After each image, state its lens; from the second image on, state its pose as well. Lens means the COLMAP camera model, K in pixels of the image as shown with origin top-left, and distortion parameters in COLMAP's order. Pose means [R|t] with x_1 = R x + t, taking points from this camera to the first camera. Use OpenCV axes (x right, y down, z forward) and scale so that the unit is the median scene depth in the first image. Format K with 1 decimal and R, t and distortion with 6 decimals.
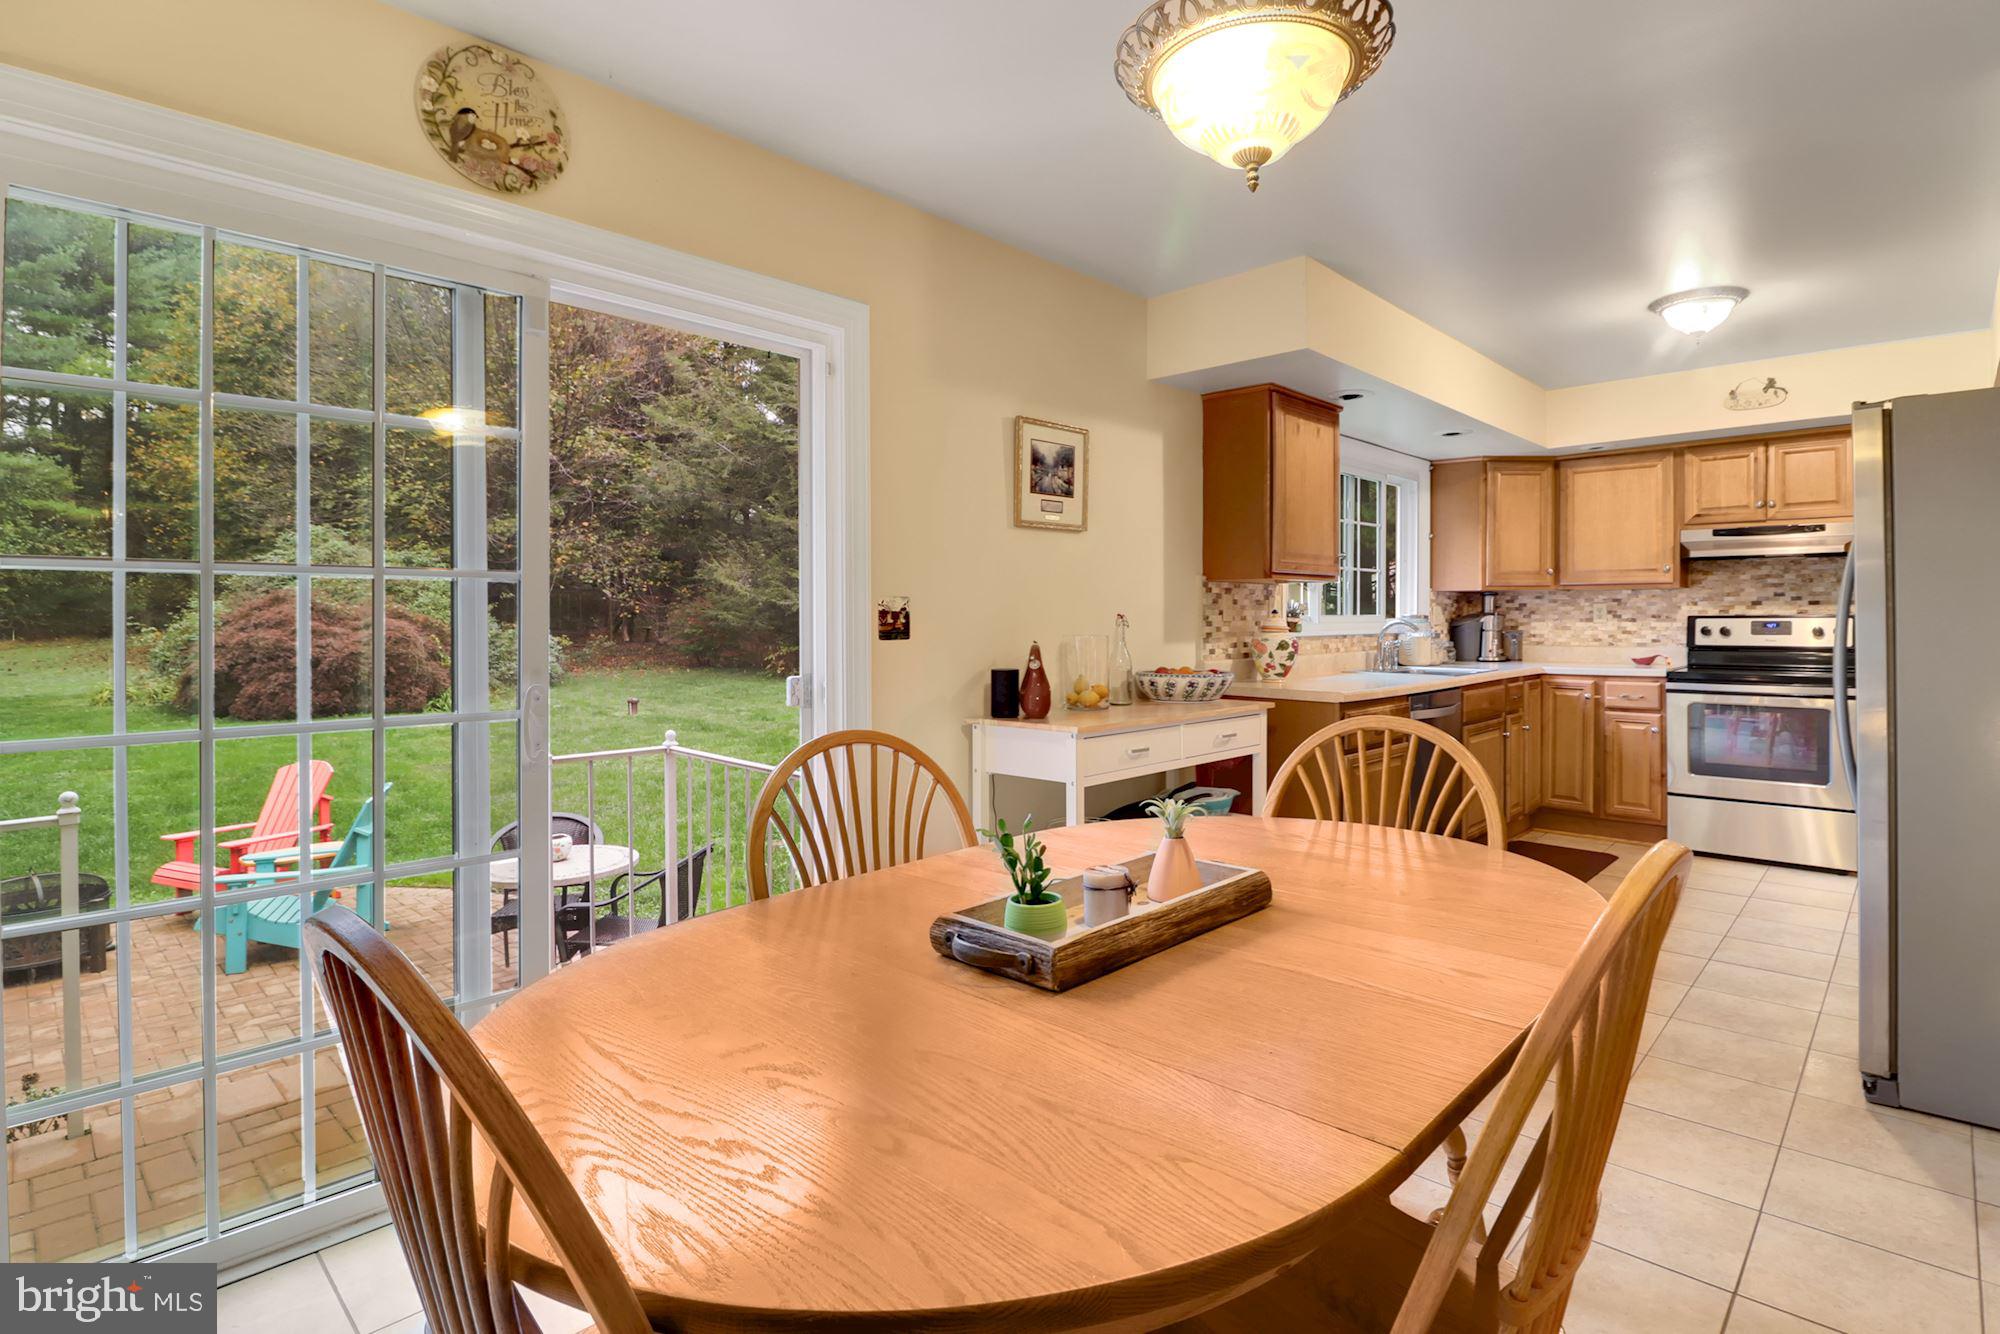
lens RADIAL K [[951.3, 0, 1040.1], [0, 951.3, 614.6], [0, 0, 1]] dist [-0.022848, -0.002770]
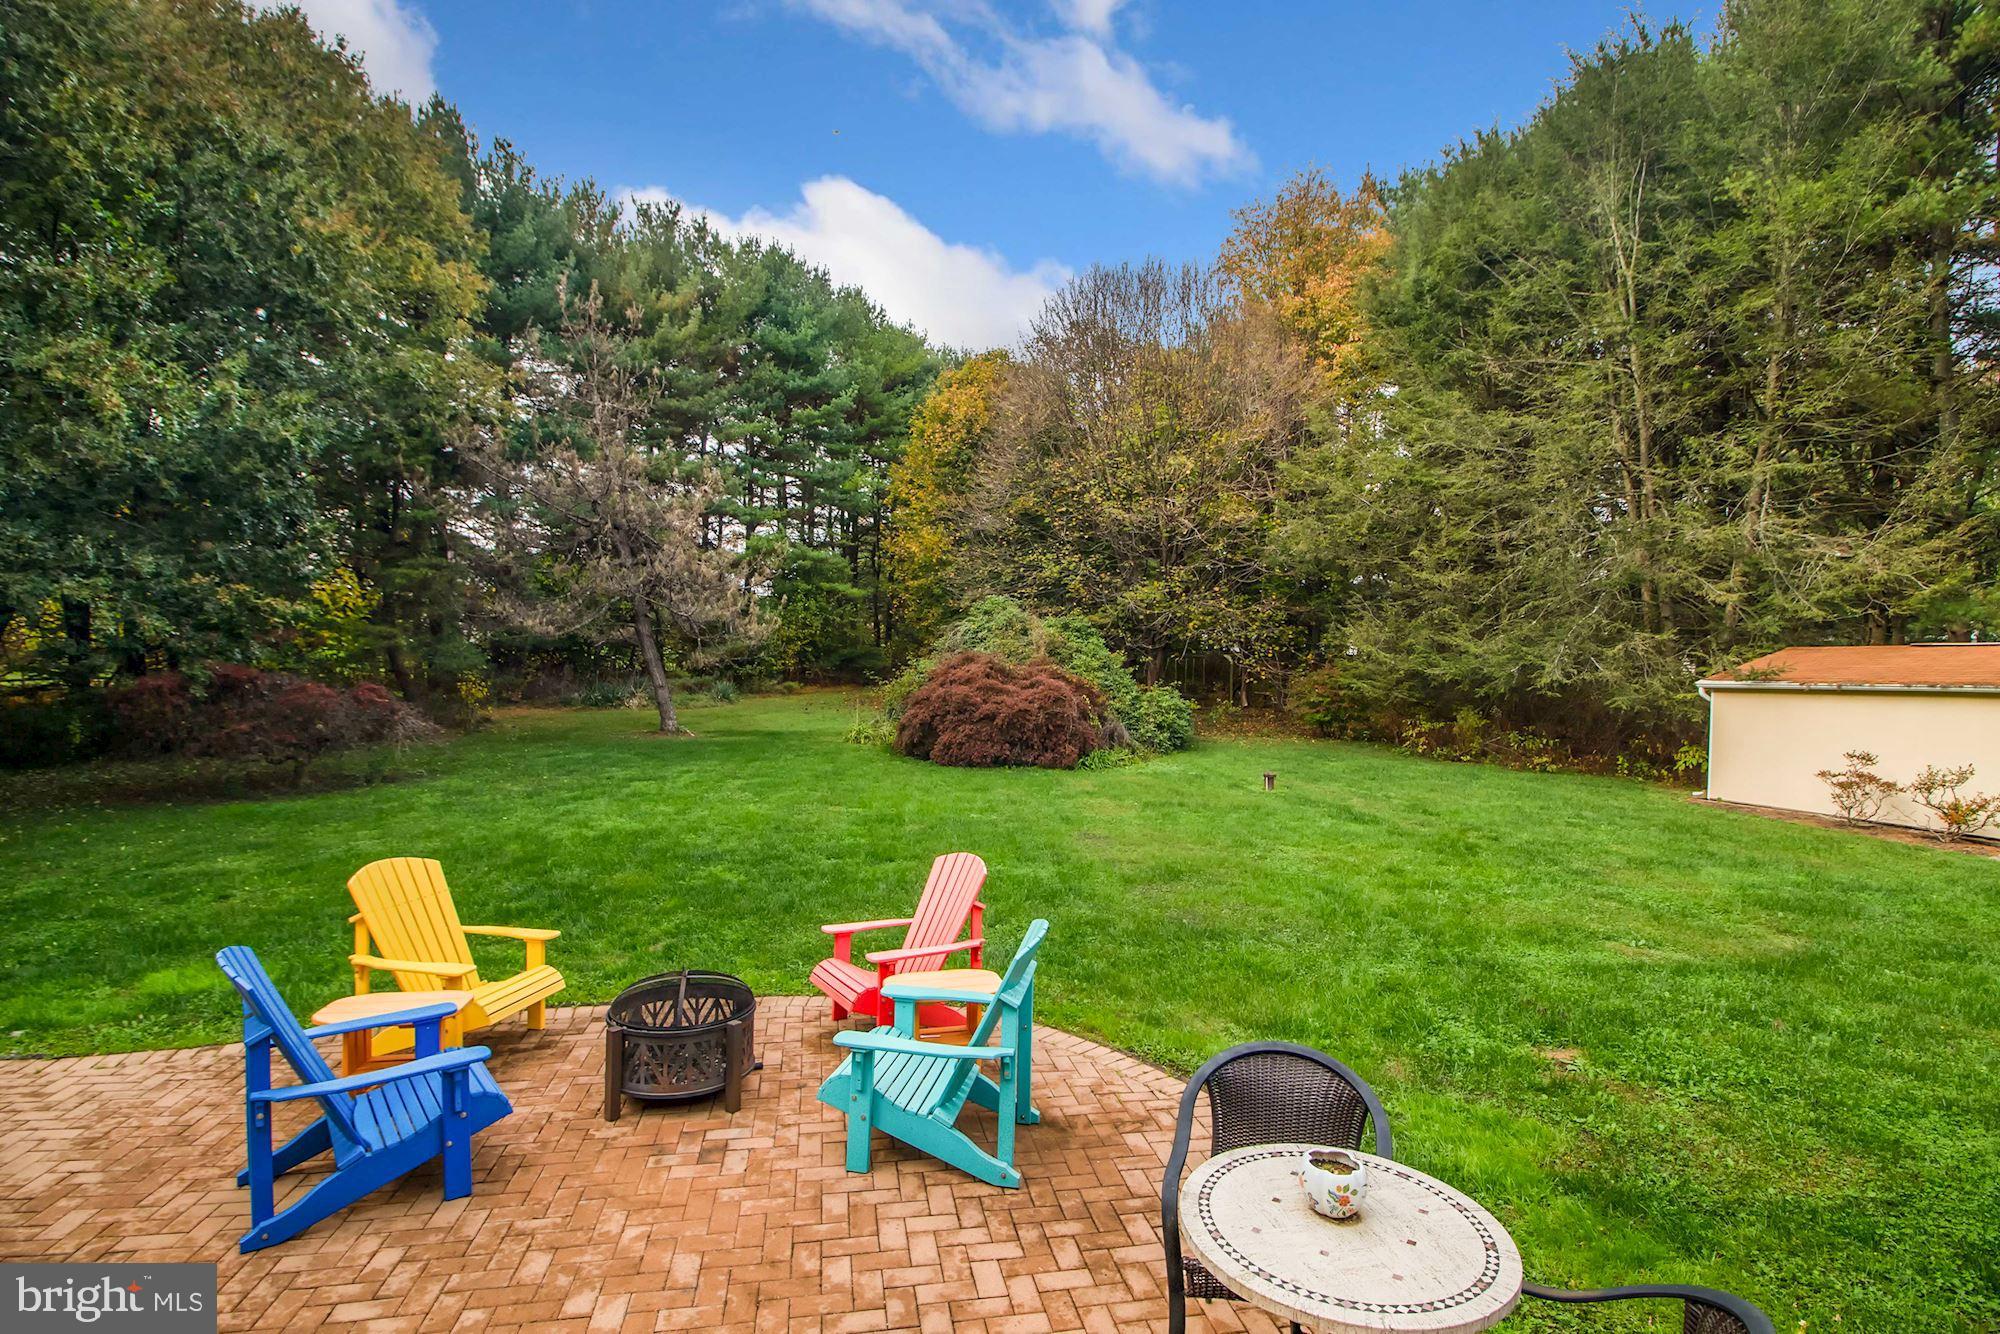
lens RADIAL K [[920.9, 0, 1030.2], [0, 920.9, 699.3], [0, 0, 1]] dist [-0.001936, -0.010716]
pose [[0.809829, 0.039070, -0.585364, -0.067973], [-0.027815, 0.999215, 0.028212, -0.000999], [0.586007, -0.006565, 0.810280, 0.096993]]
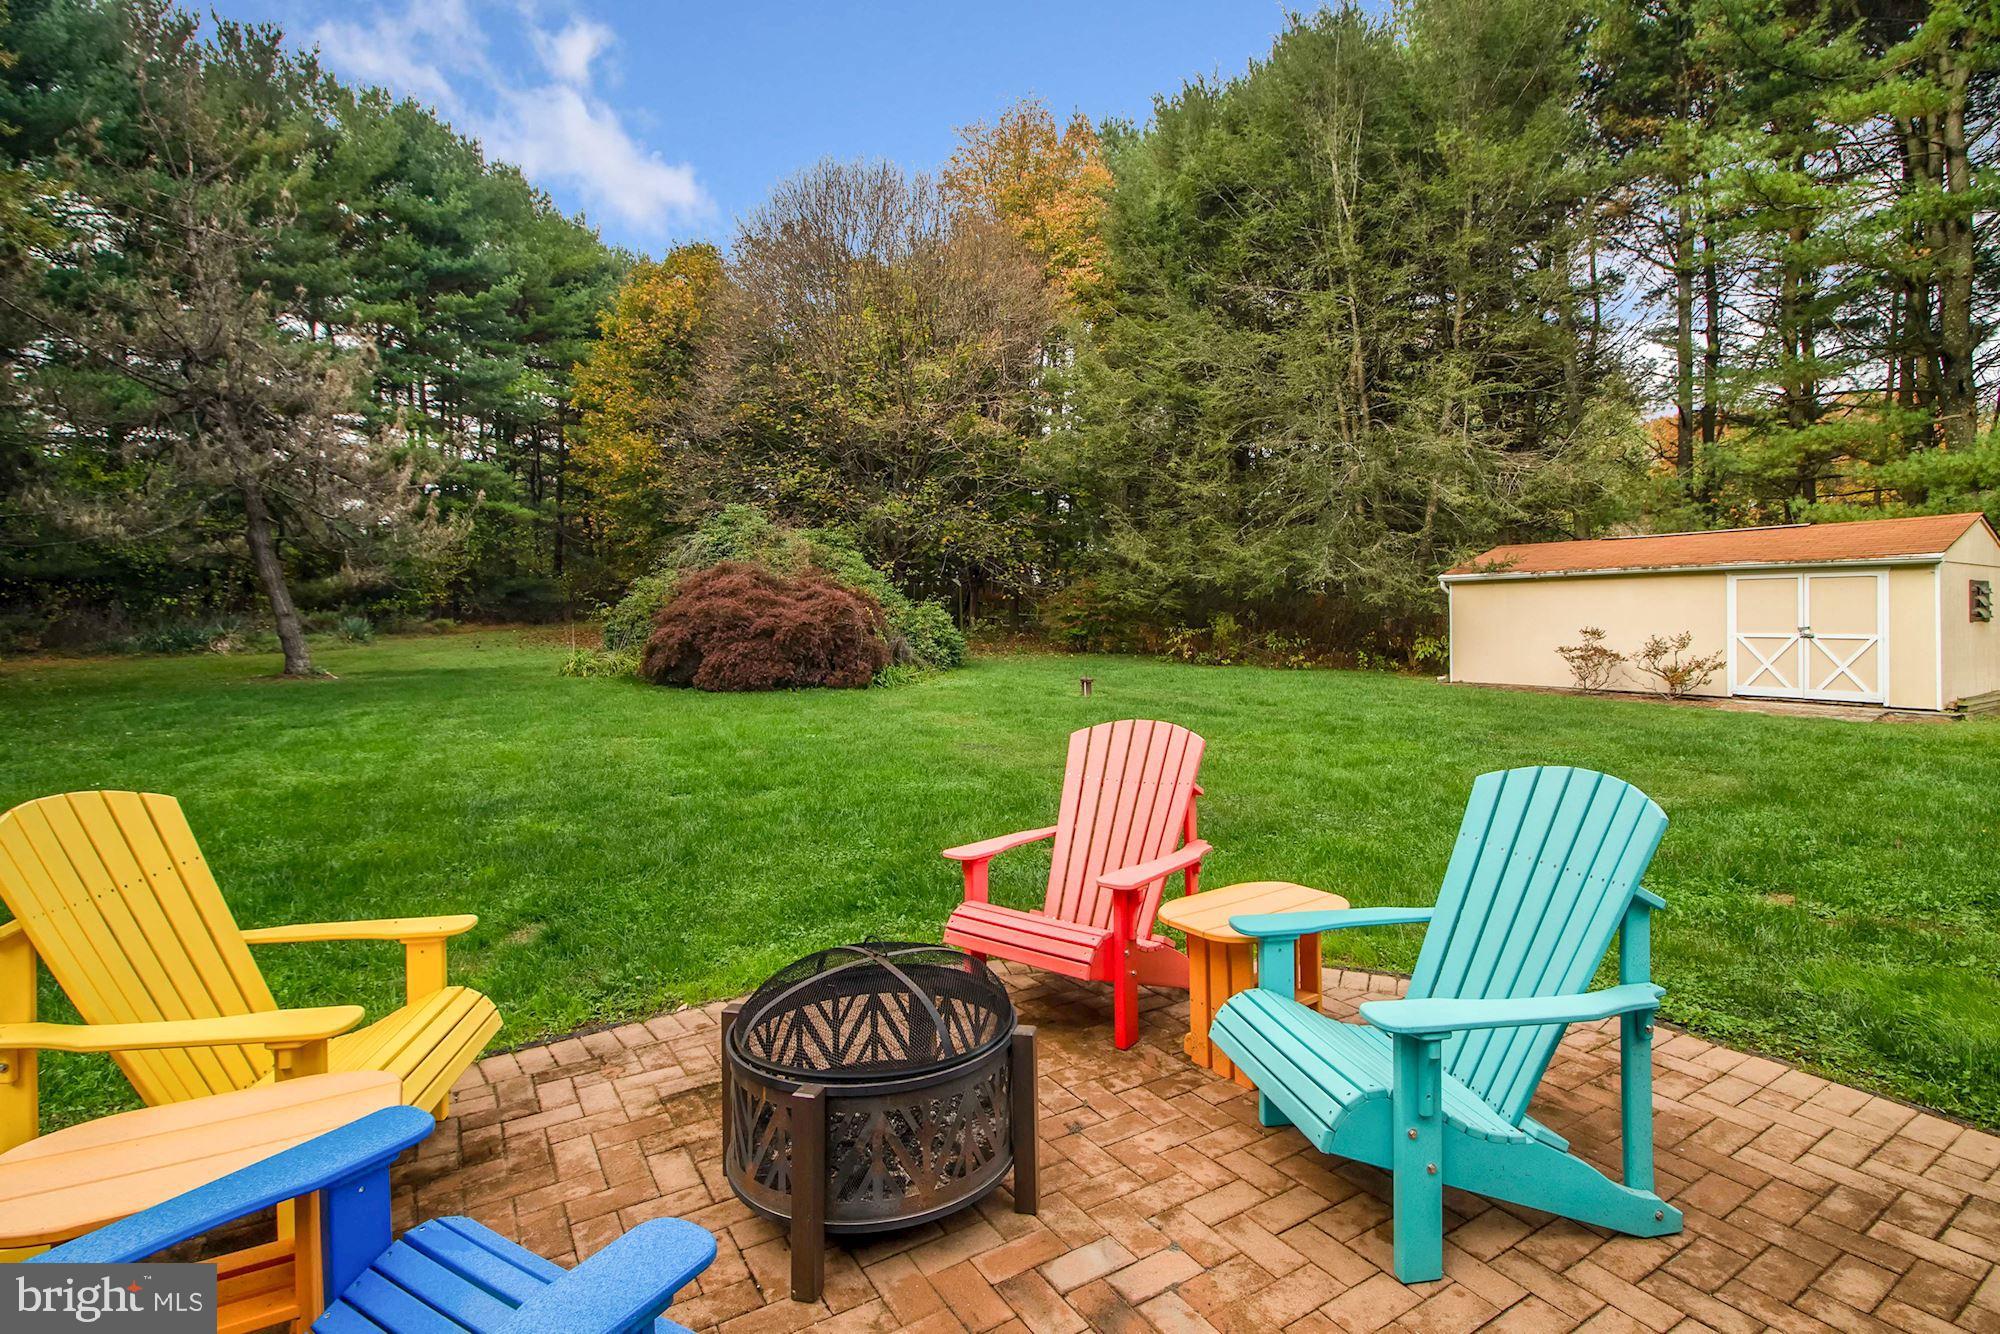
lens RADIAL K [[920.9, 0, 1020.5], [0, 920.9, 609.2], [0, 0, 1]] dist [-0.001936, -0.010716]
pose [[0.959884, -0.002570, -0.280386, -0.176155], [-0.000380, 0.999945, -0.010467, 0.024327], [0.280397, 0.010154, 0.959830, 0.117465]]
